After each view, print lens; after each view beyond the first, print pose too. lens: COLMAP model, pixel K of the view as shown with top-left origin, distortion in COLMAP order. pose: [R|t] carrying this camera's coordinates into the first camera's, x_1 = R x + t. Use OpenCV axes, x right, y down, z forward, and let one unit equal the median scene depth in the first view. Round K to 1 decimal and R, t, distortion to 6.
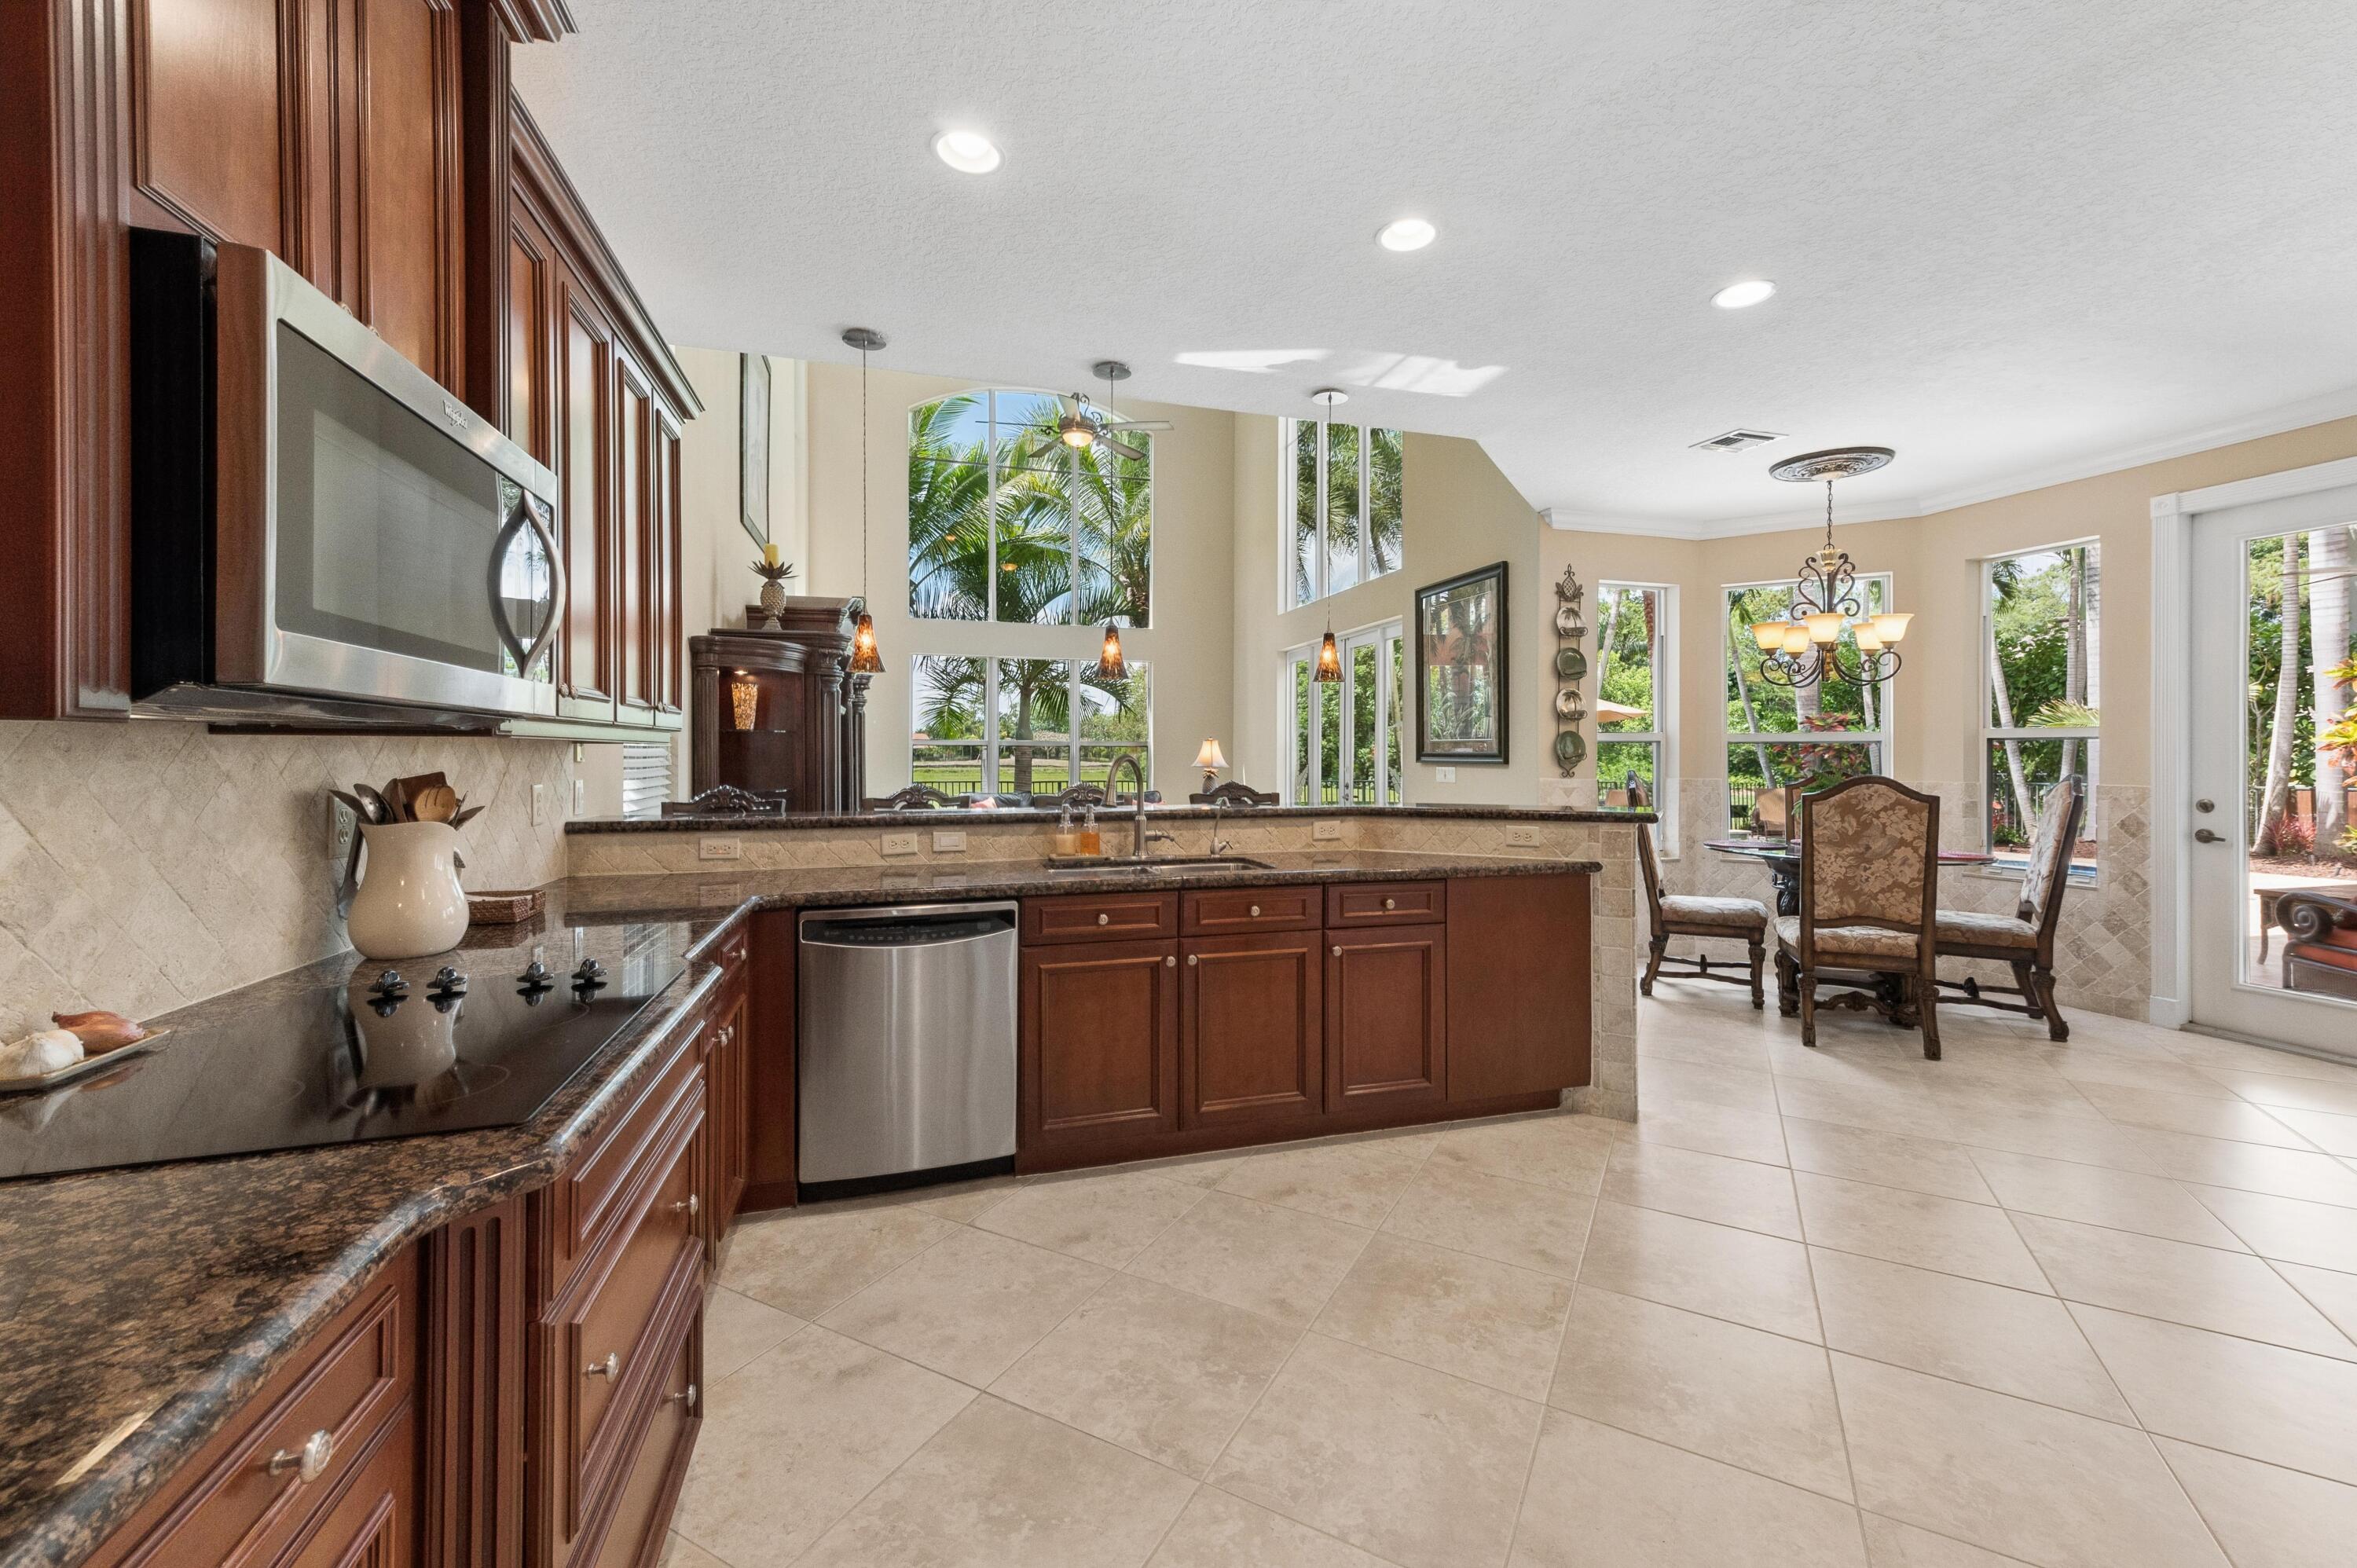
lens RADIAL K [[954.9, 0, 1190.0], [0, 954.9, 746.4], [0, 0, 1]] dist [0.019286, -0.000081]
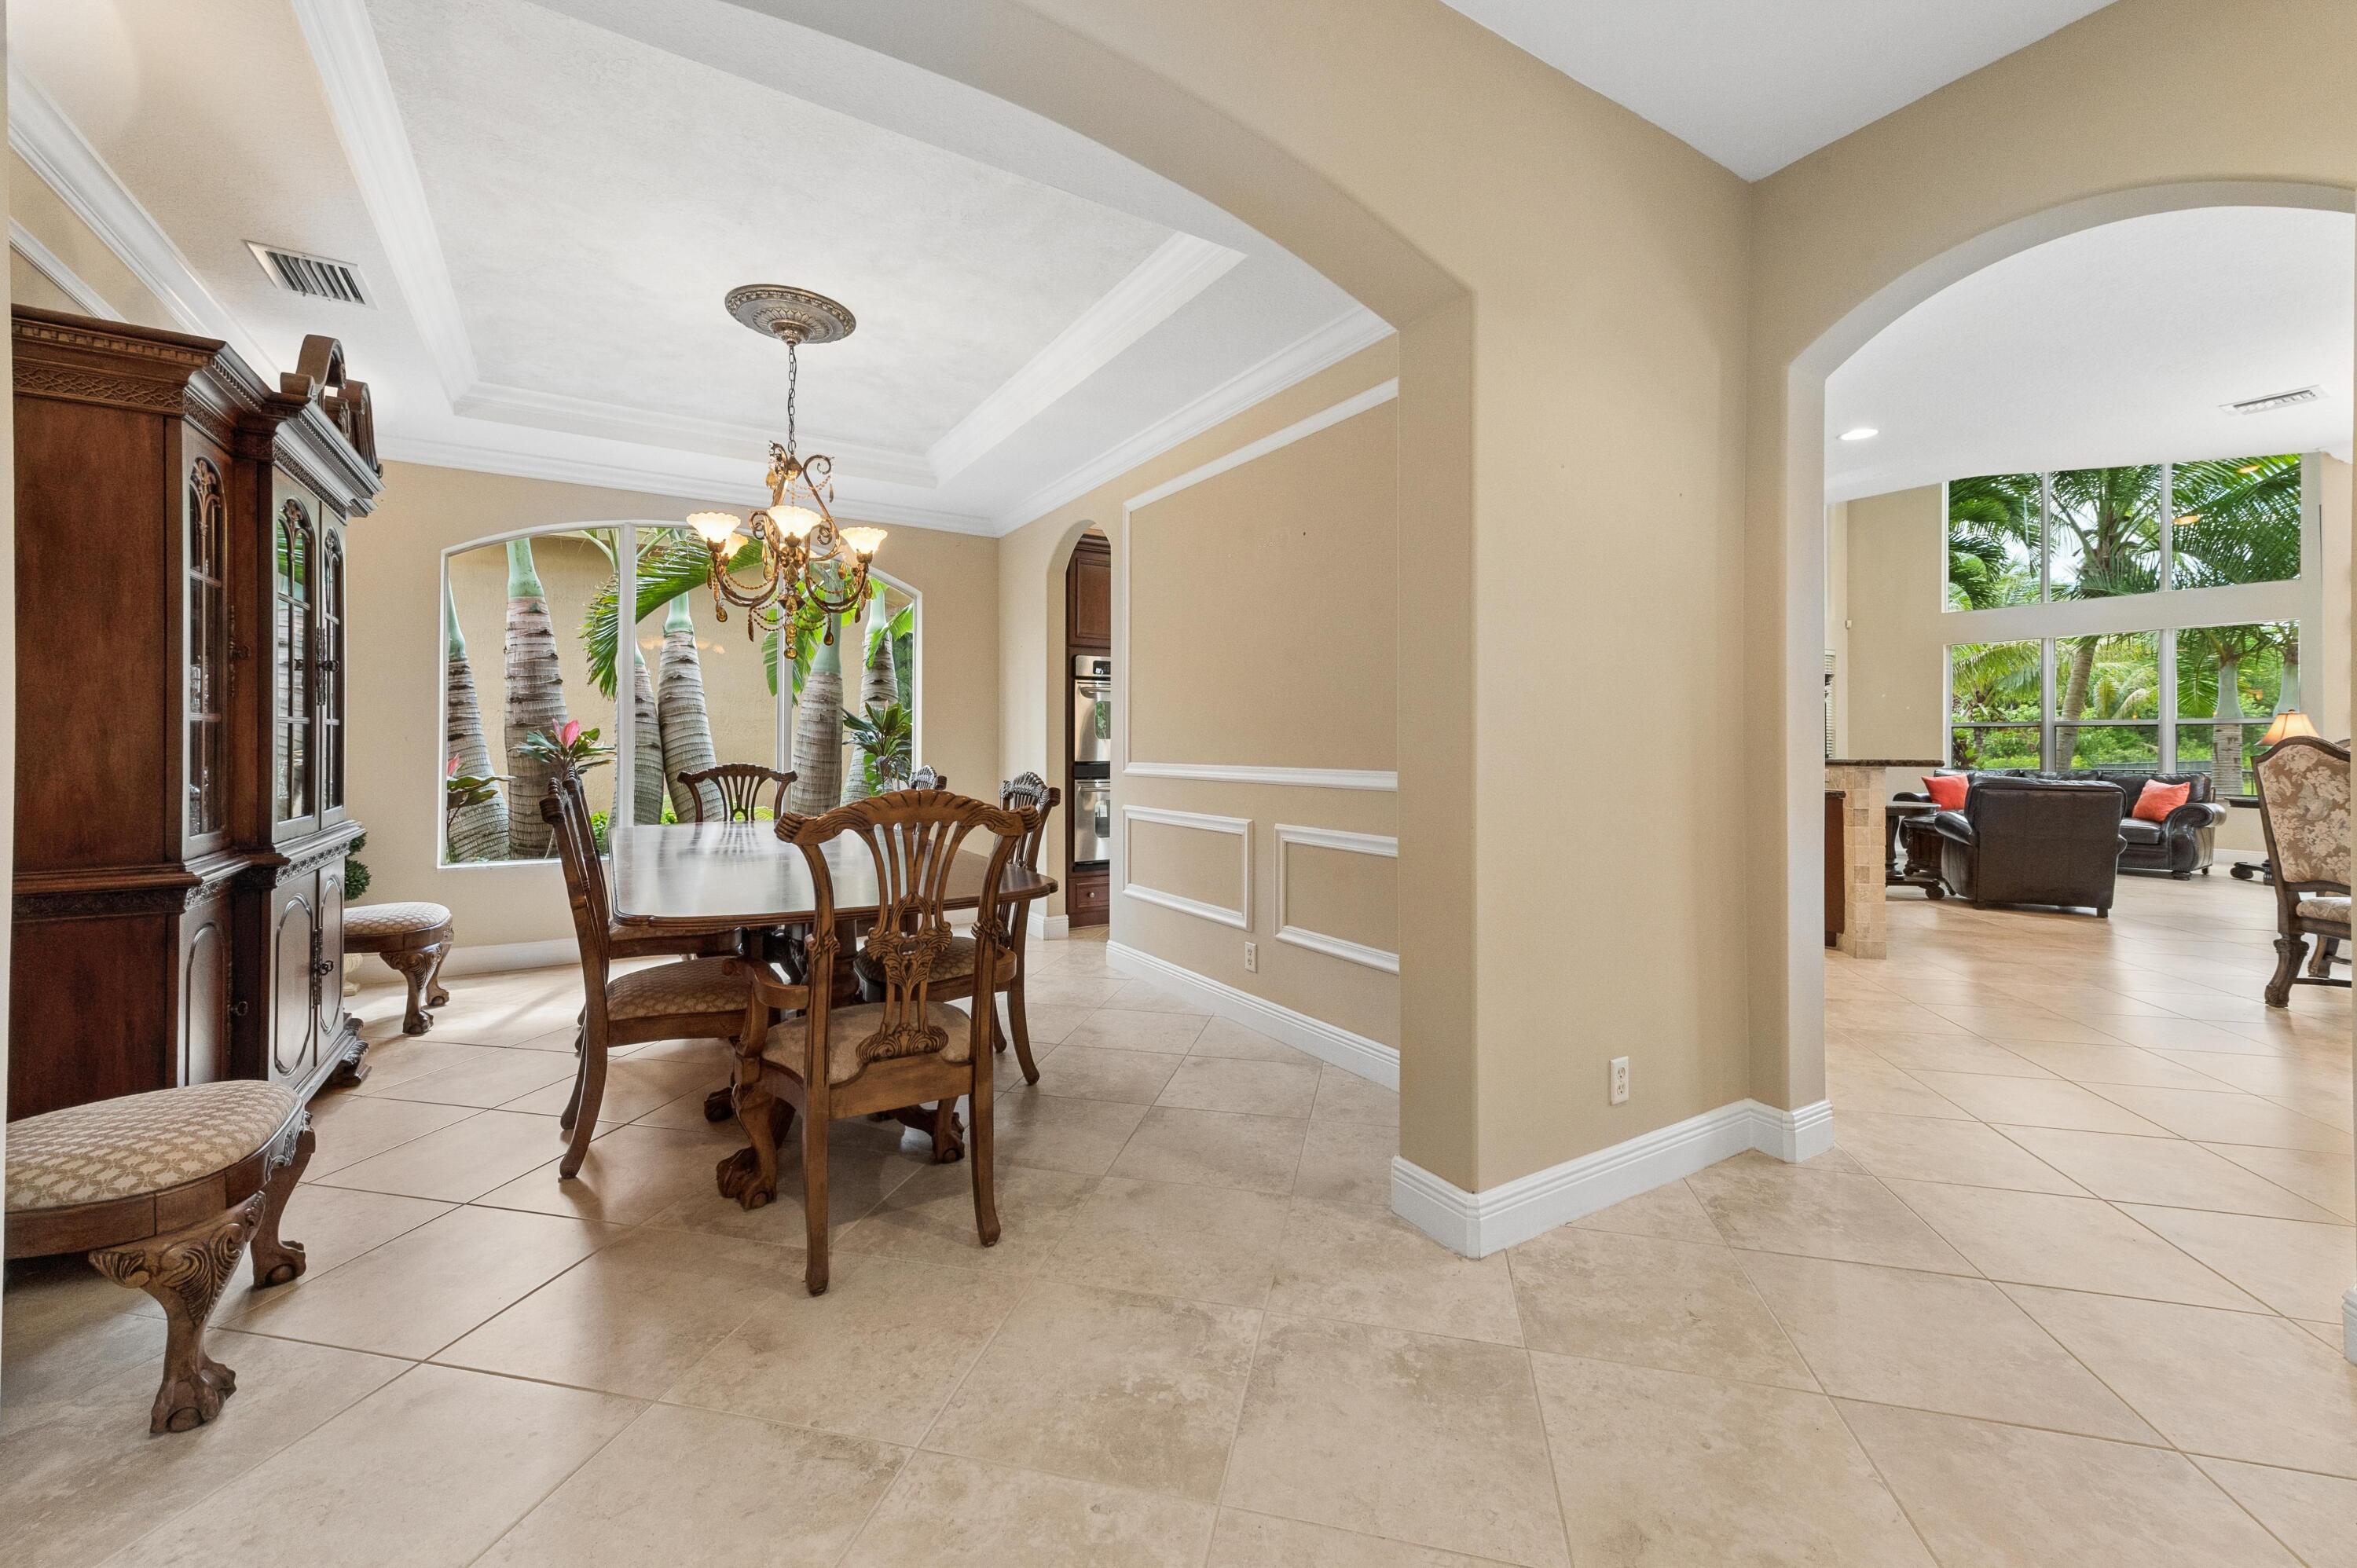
lens RADIAL K [[940.7, 0, 1179.8], [0, 940.7, 740.3], [0, 0, 1]] dist [0.018454, -0.000057]
pose [[0.265568, -0.007420, -0.964063, 1.362434], [0.008829, 0.999947, -0.005264, 0.029843], [0.964052, -0.007114, 0.265620, -0.377673]]
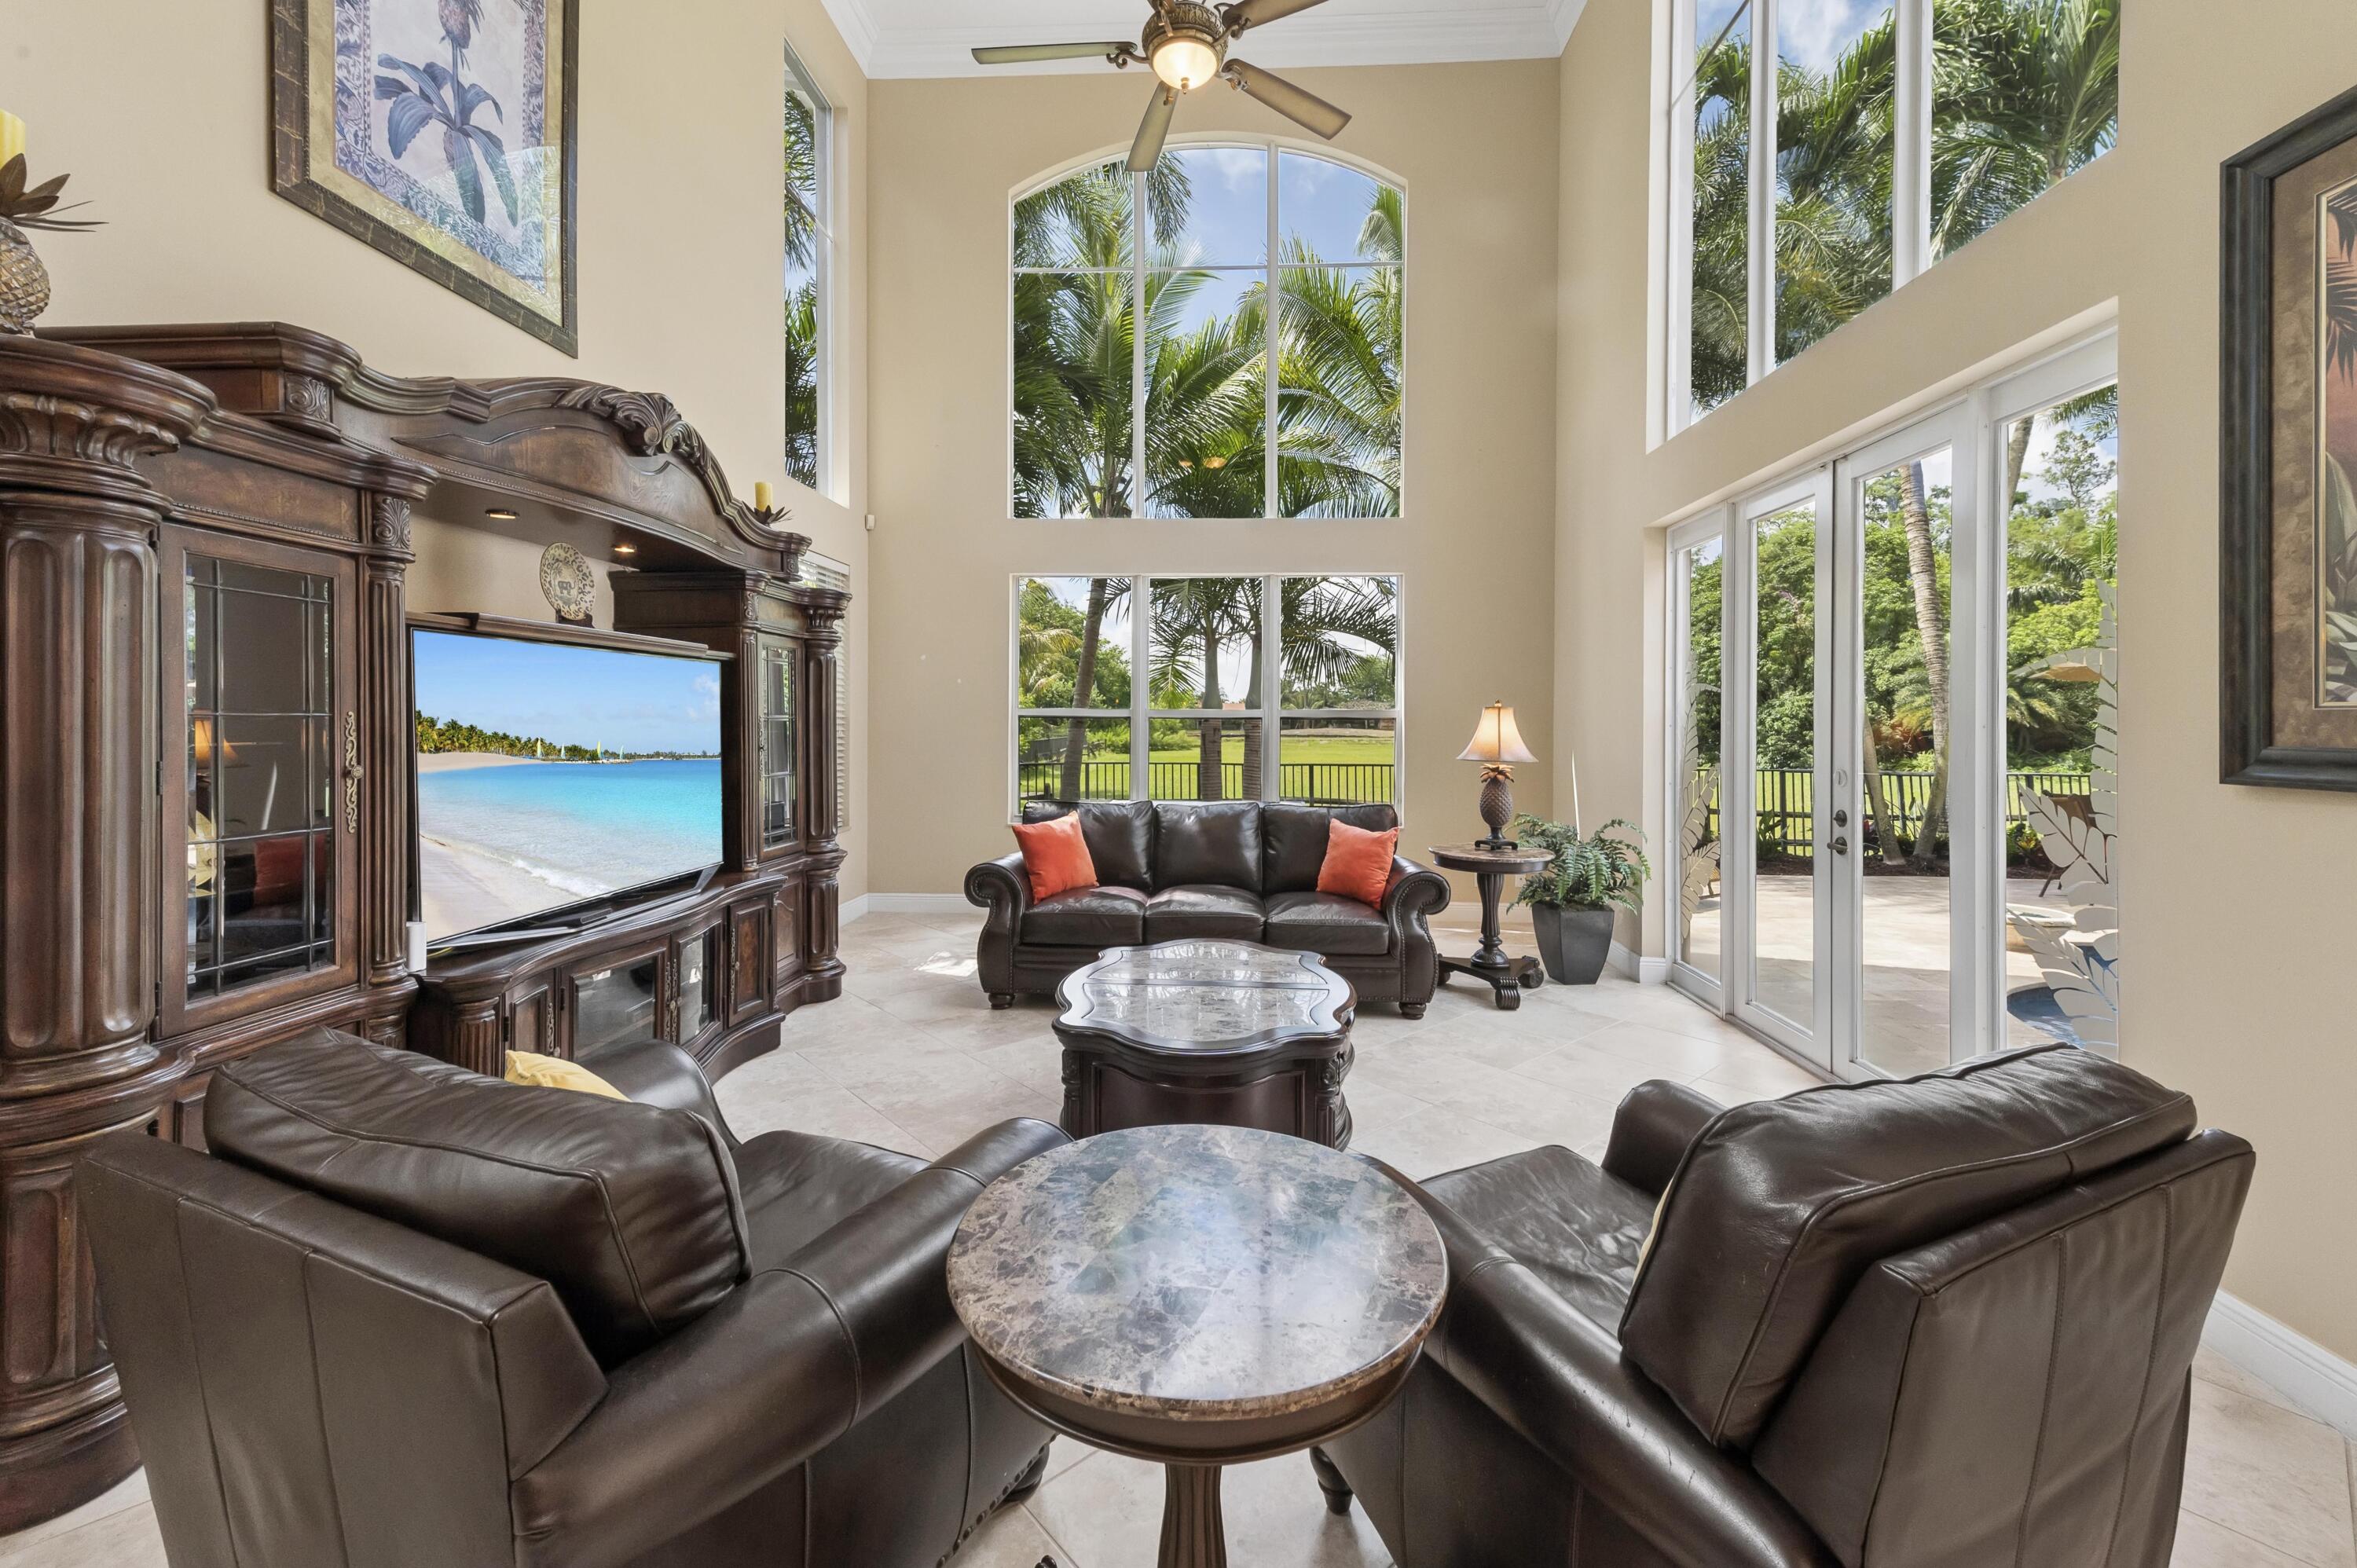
lens RADIAL K [[954.1, 0, 1184.5], [0, 954.1, 724.1], [0, 0, 1]] dist [0.019730, -0.000042]
pose [[0.941724, 0.004645, -0.336356, 0.084631], [-0.001893, 0.999962, 0.008510, -0.004181], [0.336382, -0.007378, 0.941697, 1.107666]]
